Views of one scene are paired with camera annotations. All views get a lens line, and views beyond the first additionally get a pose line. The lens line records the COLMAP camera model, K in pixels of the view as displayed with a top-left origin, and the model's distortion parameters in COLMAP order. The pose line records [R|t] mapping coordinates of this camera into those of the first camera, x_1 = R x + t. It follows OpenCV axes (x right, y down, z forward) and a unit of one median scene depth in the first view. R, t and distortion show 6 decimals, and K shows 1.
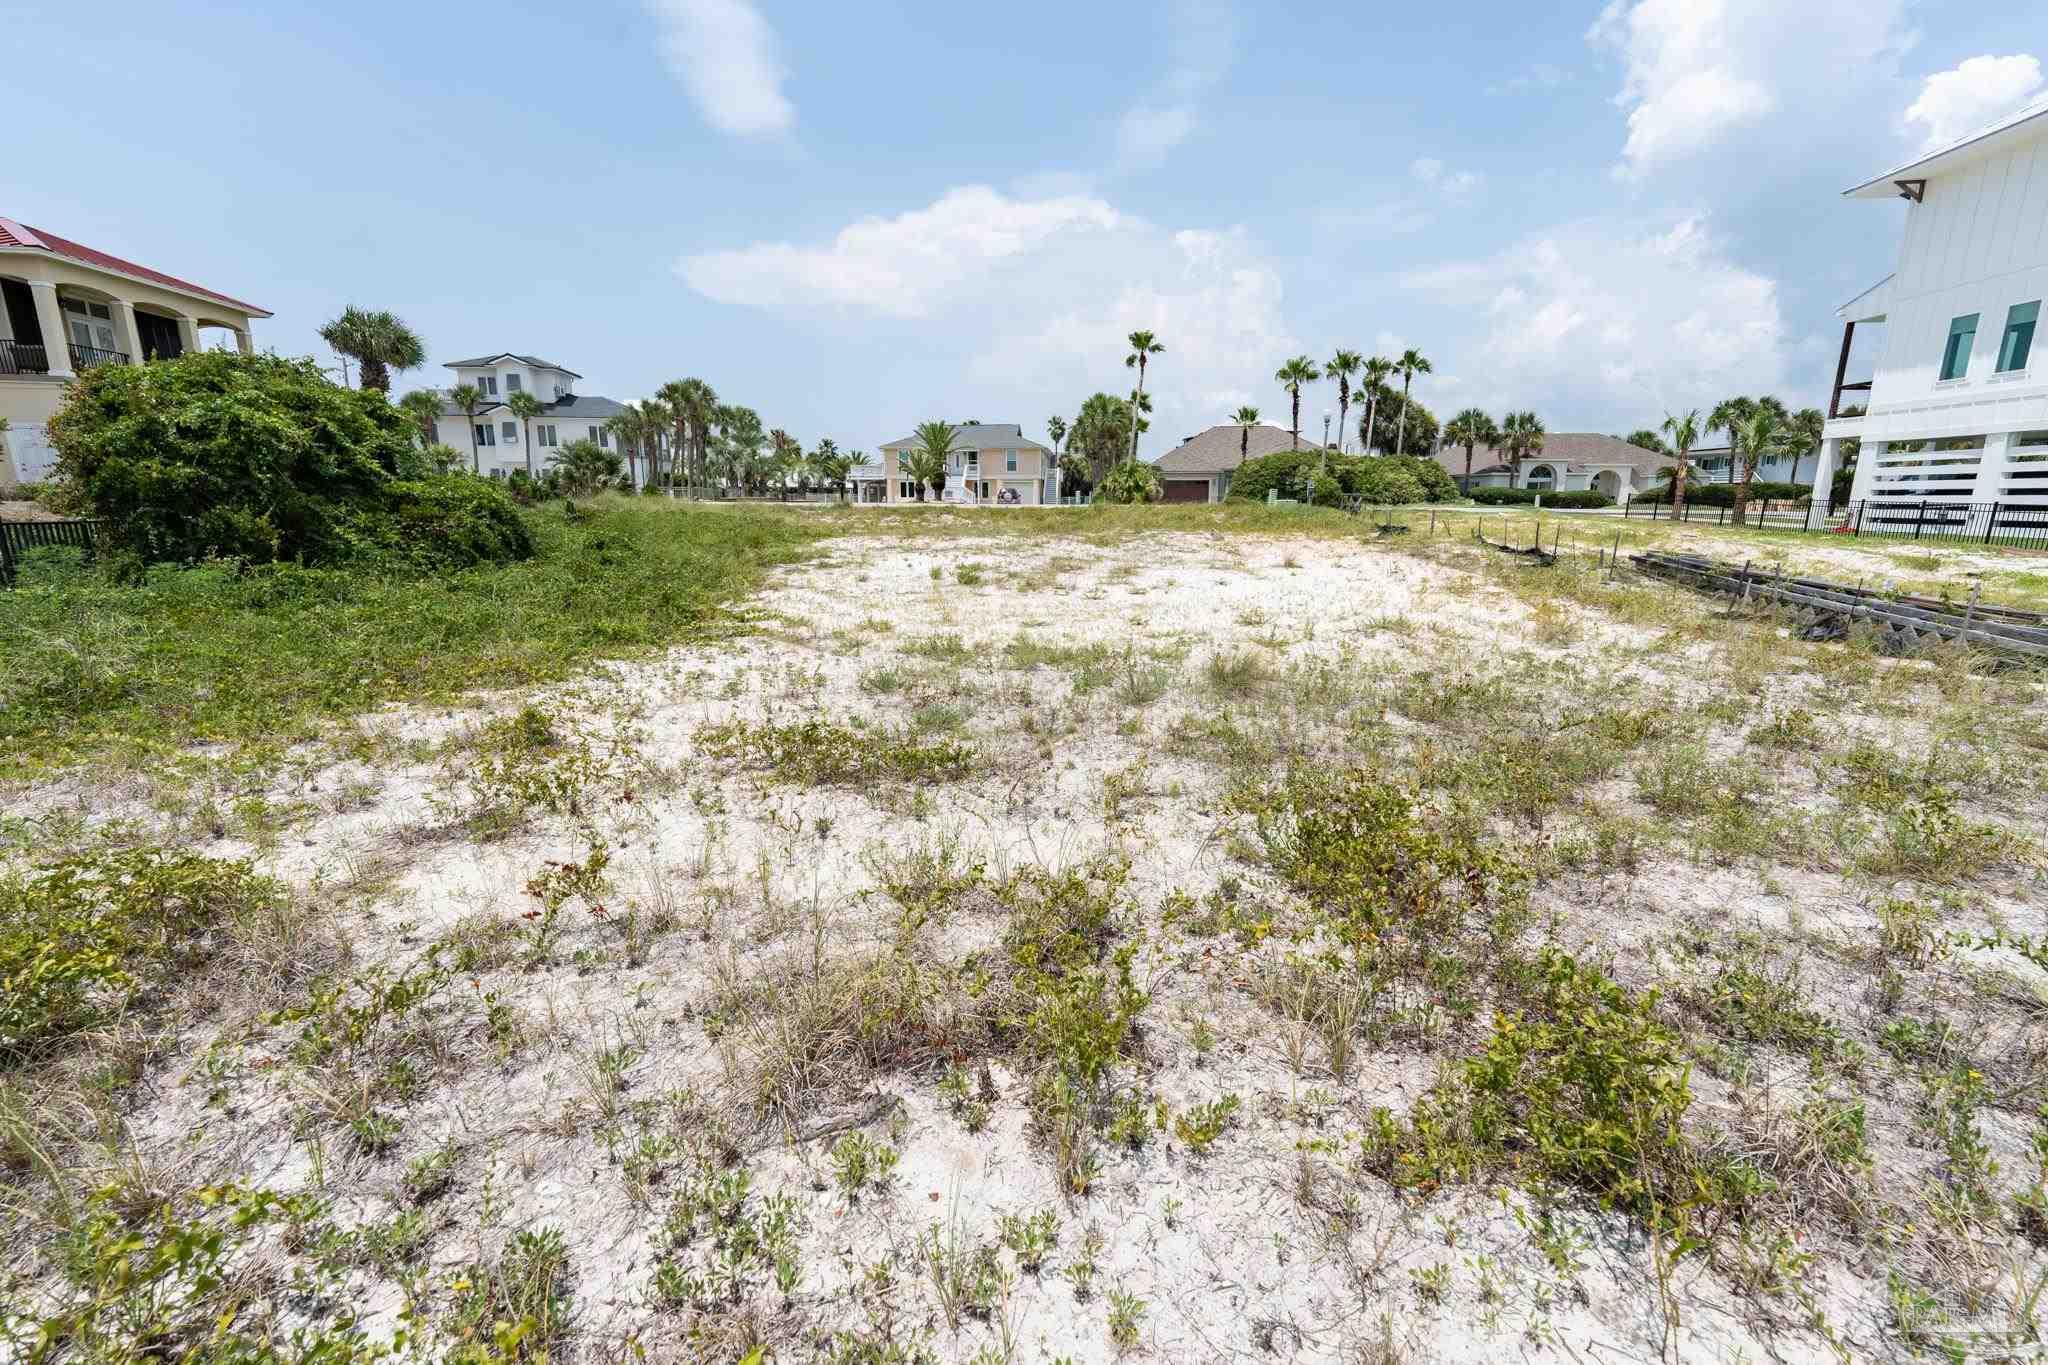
lens RADIAL K [[848.7, 0, 1024.0], [0, 848.7, 682.5], [0, 0, 1]] dist [0.002384, -0.000446]
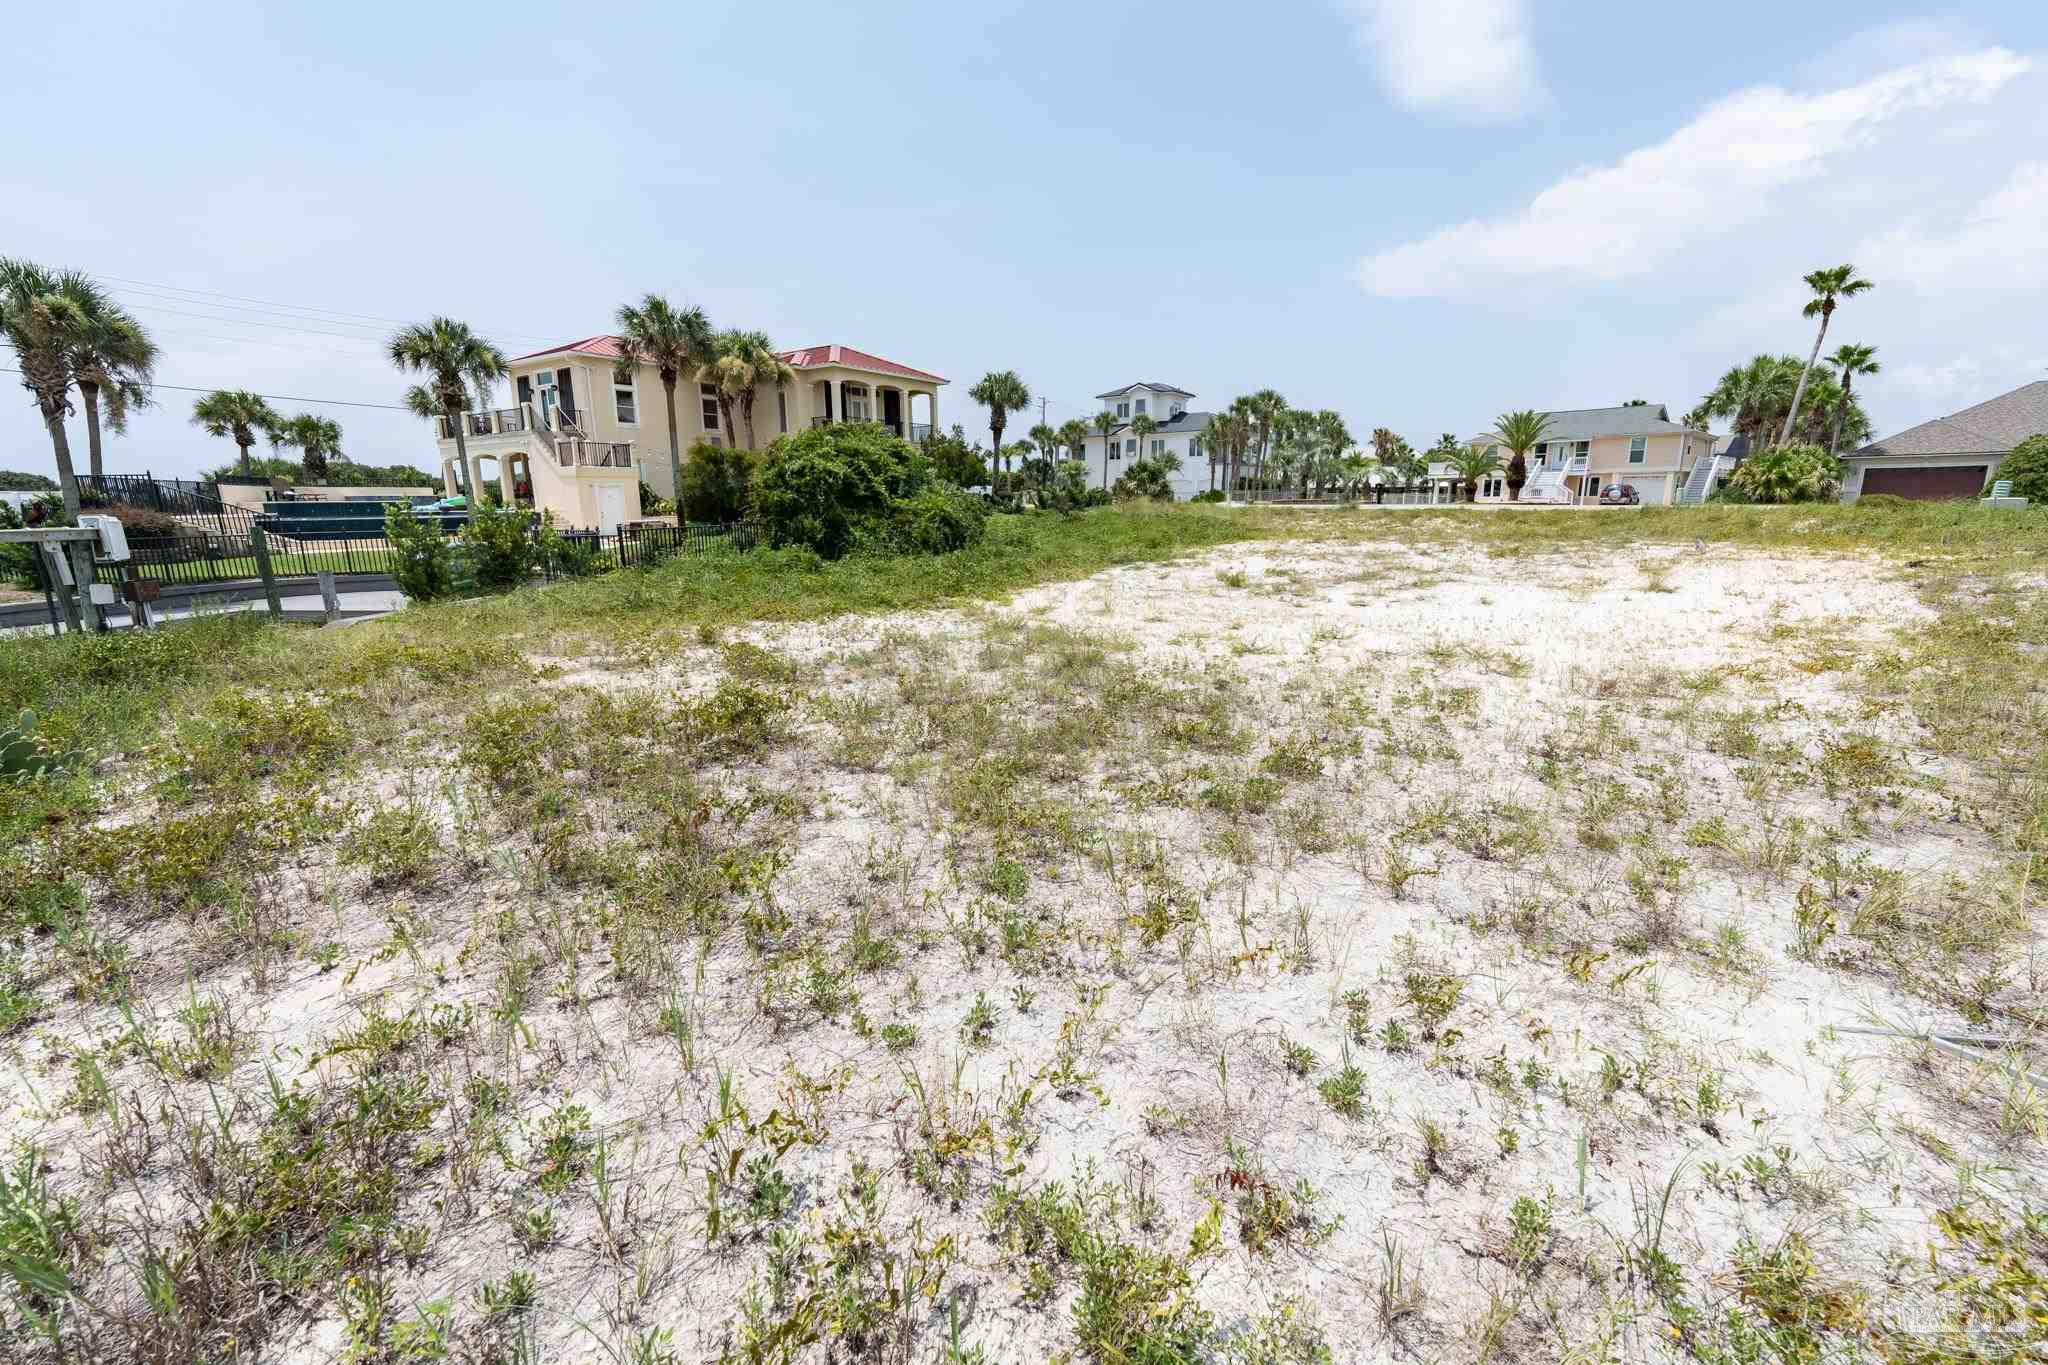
lens RADIAL K [[848.7, 0, 1024.0], [0, 848.7, 682.5], [0, 0, 1]] dist [0.002384, -0.000446]
pose [[0.729366, 0.135624, -0.670545, 0.151852], [-0.133427, 0.989531, 0.055010, -0.005685], [0.670986, 0.049346, 0.739826, 0.006285]]
